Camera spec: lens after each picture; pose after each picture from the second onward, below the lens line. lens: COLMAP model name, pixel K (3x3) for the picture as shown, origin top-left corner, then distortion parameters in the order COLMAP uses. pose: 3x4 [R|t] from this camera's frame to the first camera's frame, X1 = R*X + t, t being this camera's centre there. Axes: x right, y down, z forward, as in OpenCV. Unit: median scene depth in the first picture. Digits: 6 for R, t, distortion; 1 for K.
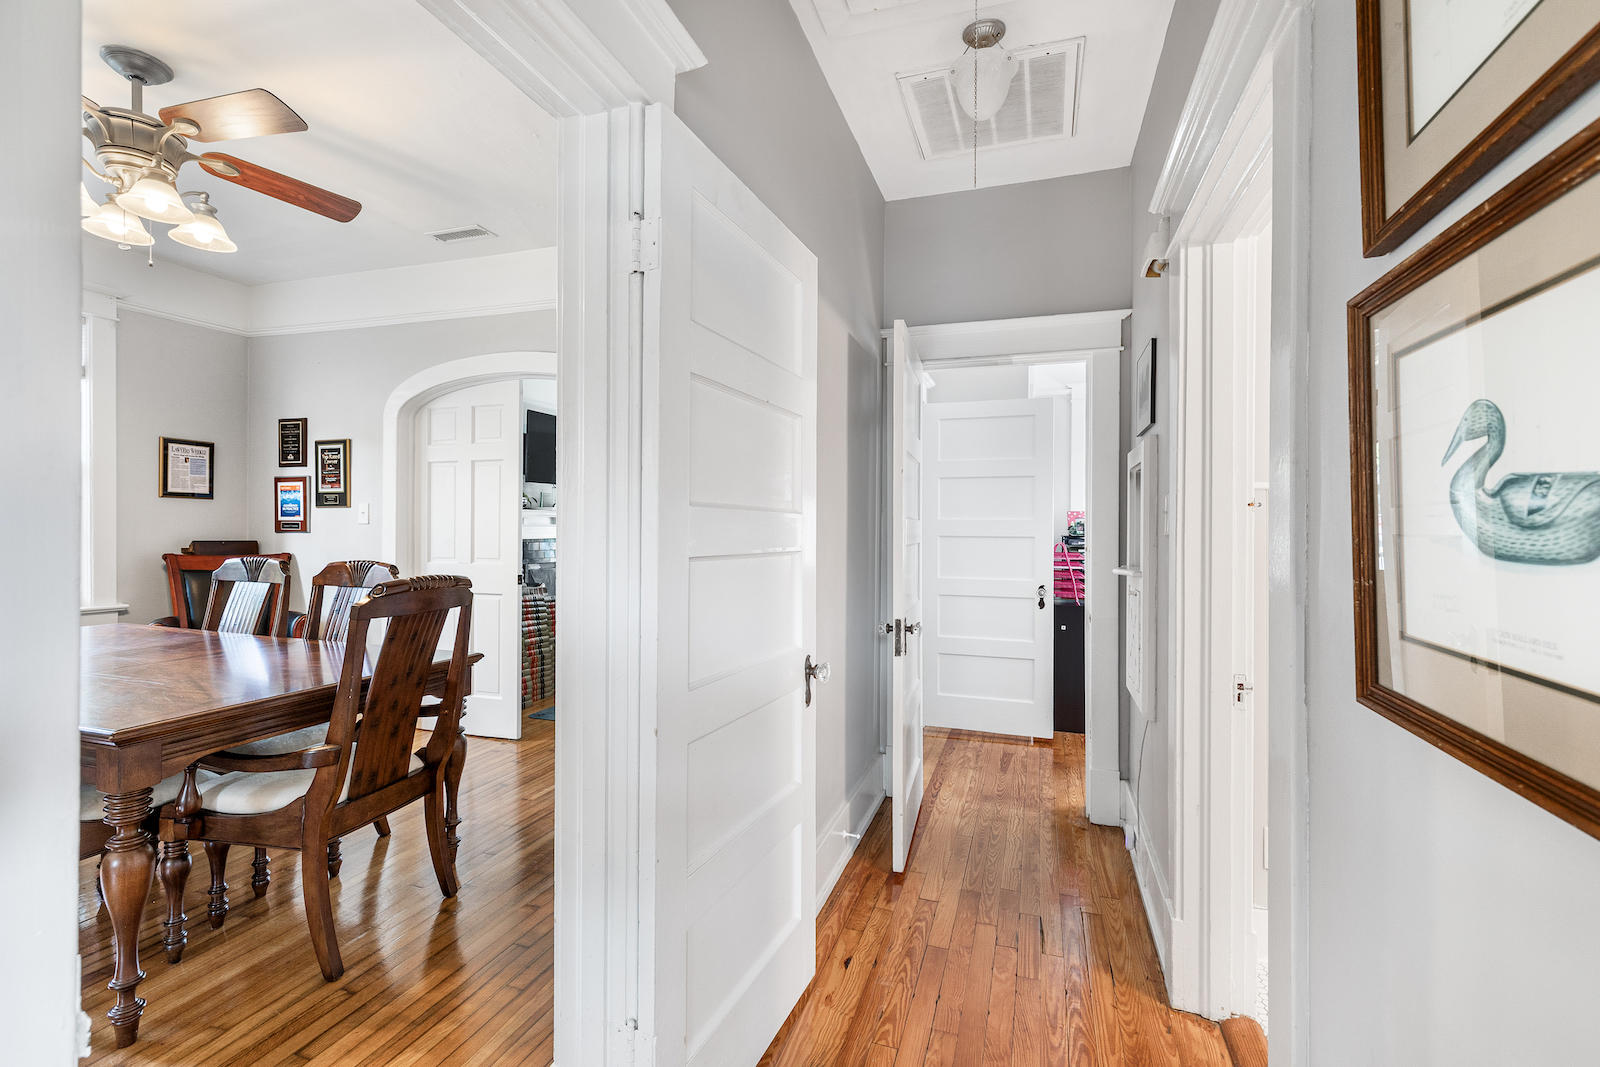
lens RADIAL K [[718.7, 0, 805.6], [0, 718.7, 529.8], [0, 0, 1]] dist [0.008671, -0.001538]
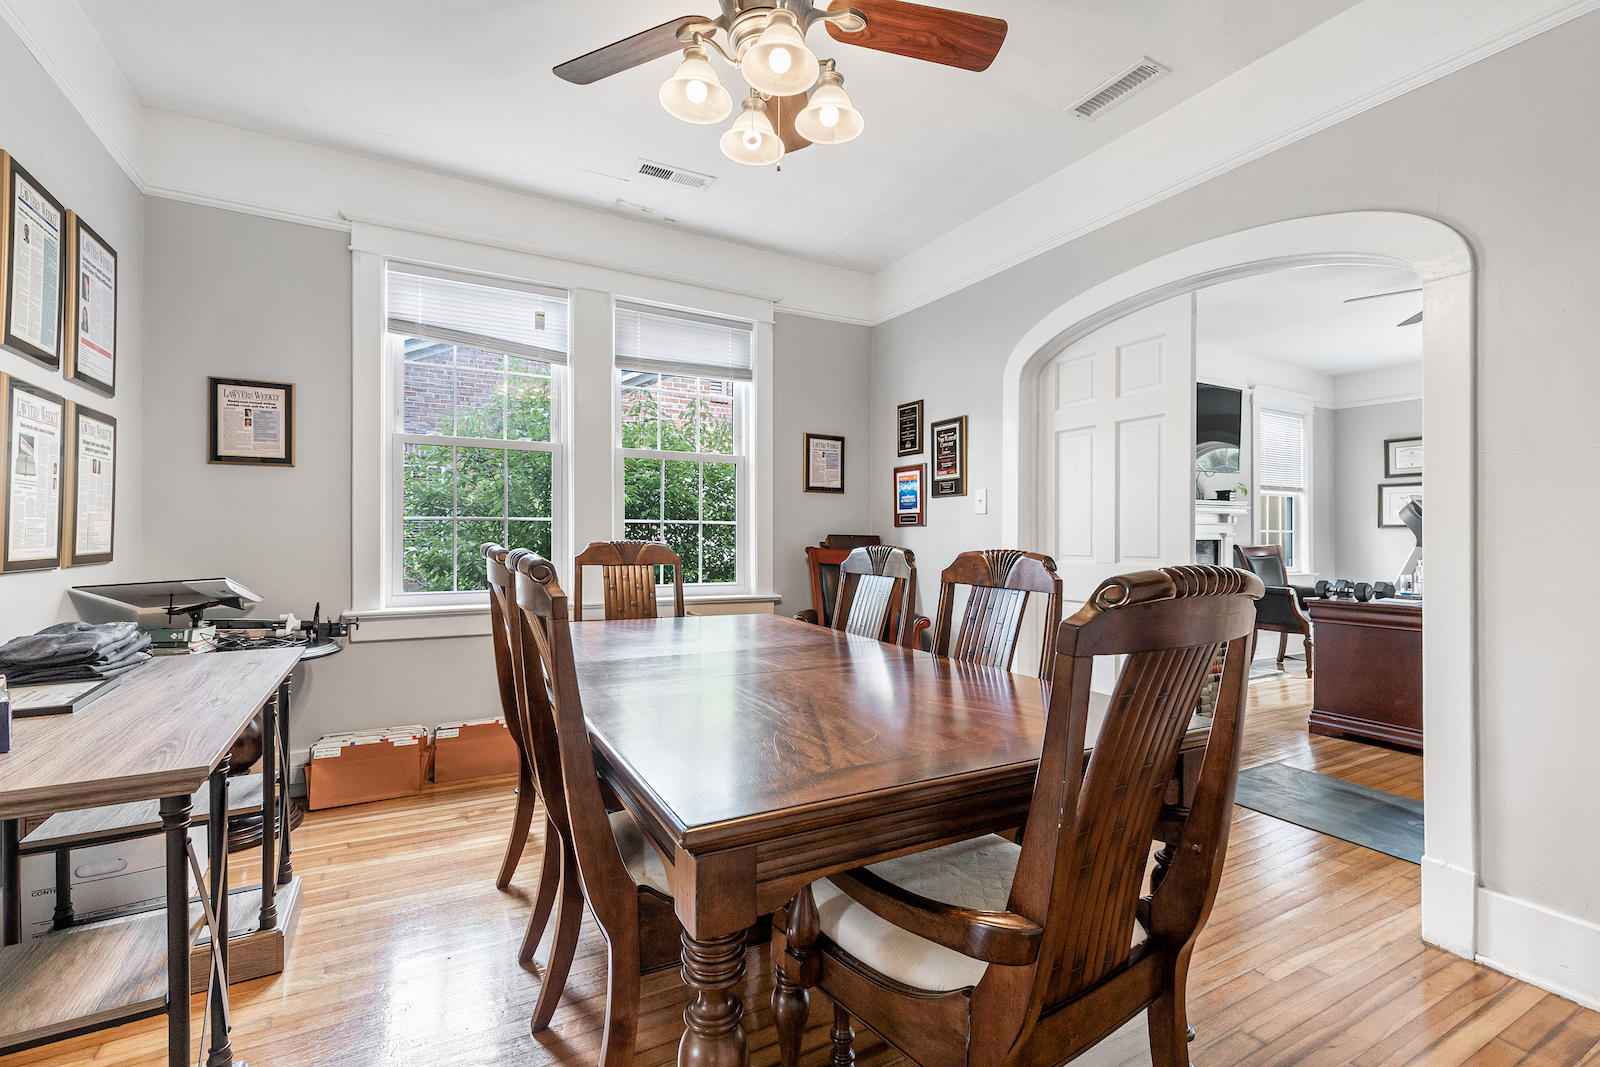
lens RADIAL K [[718.7, 0, 803.2], [0, 718.7, 535.0], [0, 0, 1]] dist [0.008671, -0.001538]
pose [[0.732225, -0.005266, -0.681043, -0.200971], [-0.001003, 0.999961, -0.008811, 0.024603], [0.681062, 0.007134, 0.732191, 0.254607]]
